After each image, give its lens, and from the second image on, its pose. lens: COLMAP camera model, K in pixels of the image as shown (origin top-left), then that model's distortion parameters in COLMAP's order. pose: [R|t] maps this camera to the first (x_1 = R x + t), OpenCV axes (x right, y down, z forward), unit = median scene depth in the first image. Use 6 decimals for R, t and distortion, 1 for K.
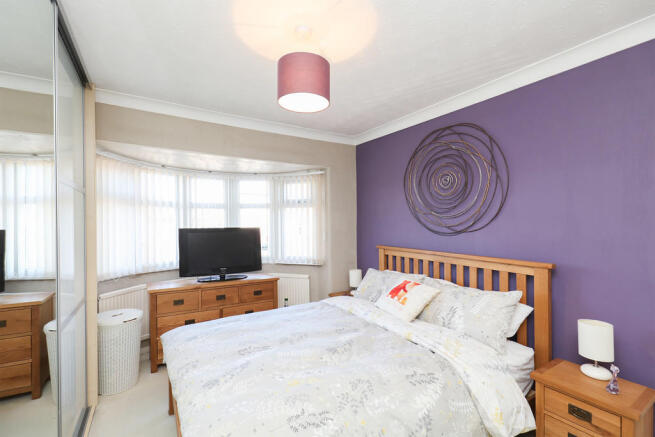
lens RADIAL K [[303.1, 0, 327.4], [0, 303.1, 215.4], [0, 0, 1]] dist [0.002753, -0.000044]
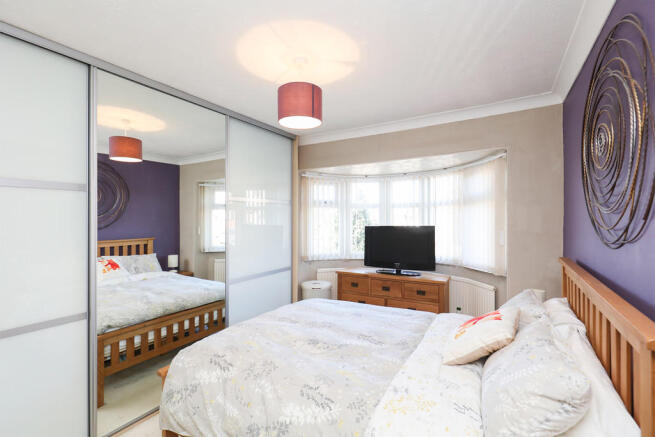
lens RADIAL K [[303.1, 0, 327.3], [0, 303.1, 223.0], [0, 0, 1]] dist [0.002753, -0.000044]
pose [[0.471719, 0.006889, -0.881722, 0.534111], [0.029407, 0.999290, 0.023541, -0.003961], [0.881258, -0.037033, 0.471182, 0.290949]]
